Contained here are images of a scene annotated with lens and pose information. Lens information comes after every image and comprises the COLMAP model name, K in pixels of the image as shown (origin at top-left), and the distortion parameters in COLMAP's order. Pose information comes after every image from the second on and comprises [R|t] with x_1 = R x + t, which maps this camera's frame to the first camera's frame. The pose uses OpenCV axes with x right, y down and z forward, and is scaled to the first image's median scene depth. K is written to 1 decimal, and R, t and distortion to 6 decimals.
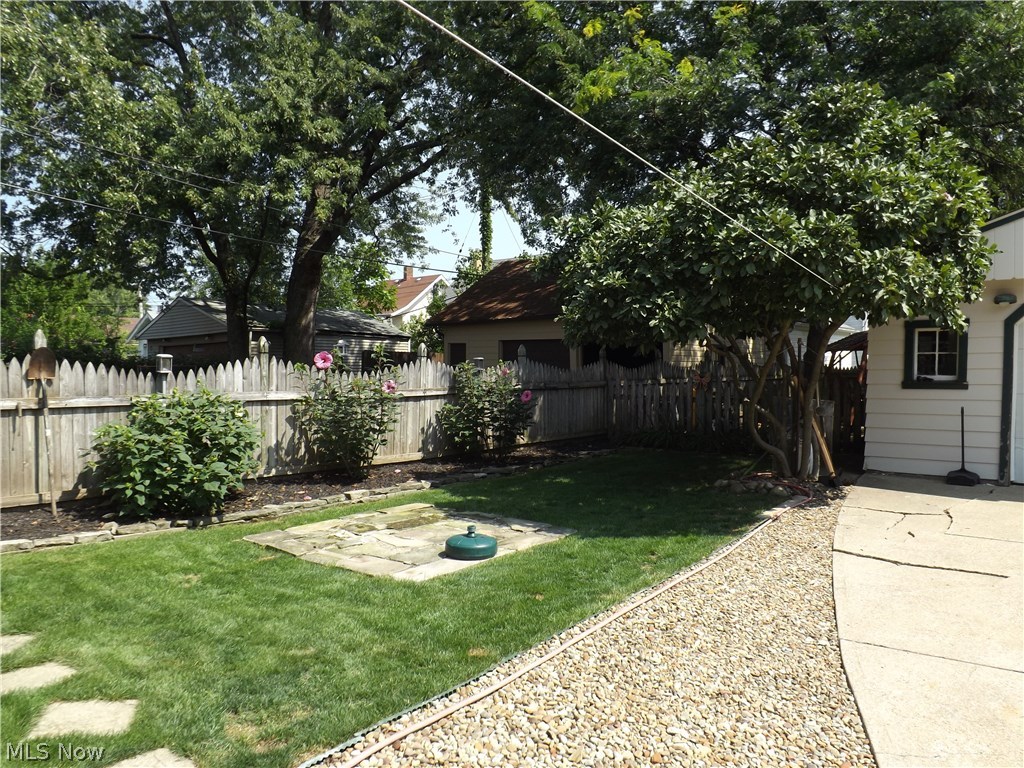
lens RADIAL K [[759.0, 0, 517.8], [0, 759.0, 384.9], [0, 0, 1]] dist [-0.048465, 0.008463]
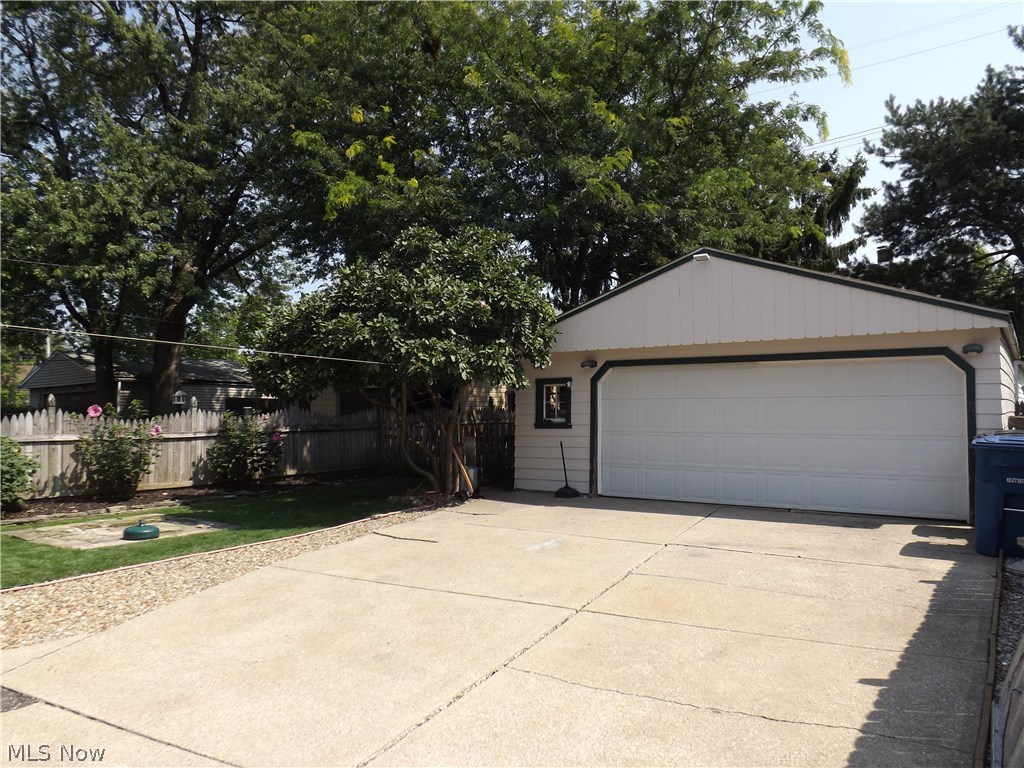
lens RADIAL K [[759.0, 0, 512.6], [0, 759.0, 383.7], [0, 0, 1]] dist [-0.048465, 0.008463]
pose [[0.996977, -0.005669, 0.077489, 0.362433], [0.010076, 0.998346, -0.056609, 0.001589], [-0.077040, 0.057218, 0.995385, -0.378037]]
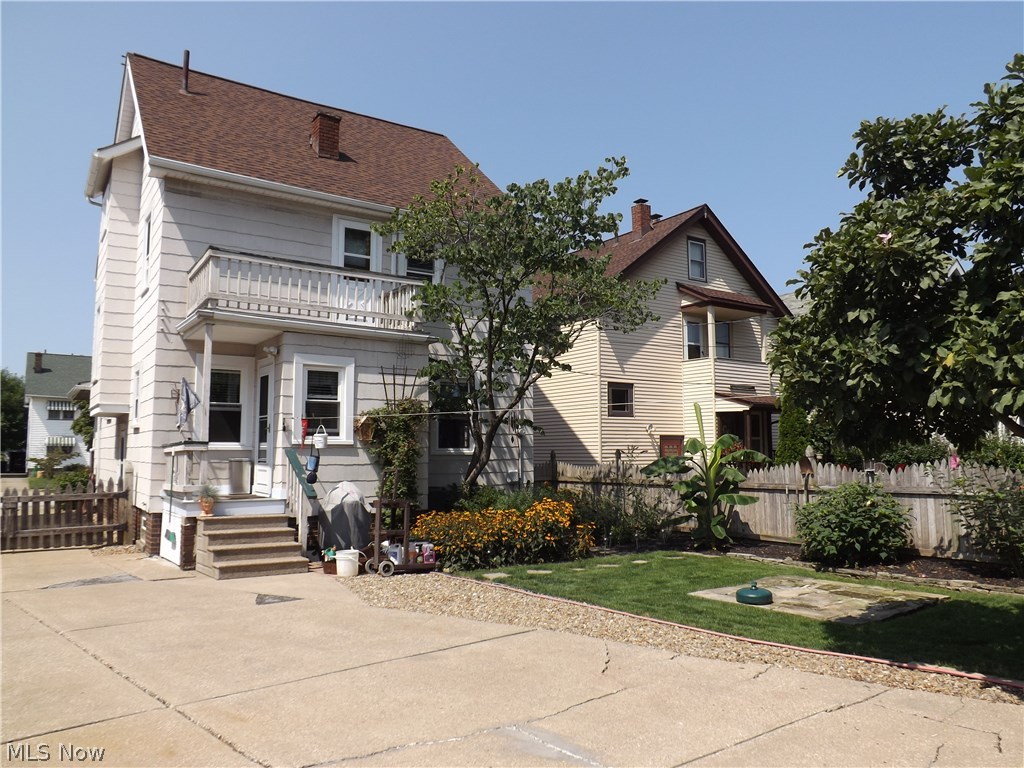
lens RADIAL K [[759.0, 0, 518.2], [0, 759.0, 382.5], [0, 0, 1]] dist [-0.048465, 0.008463]
pose [[-0.280314, -0.096331, -0.955063, 0.917294], [-0.017583, 0.995300, -0.095229, -0.027280], [0.959747, -0.009901, -0.280690, 0.633012]]
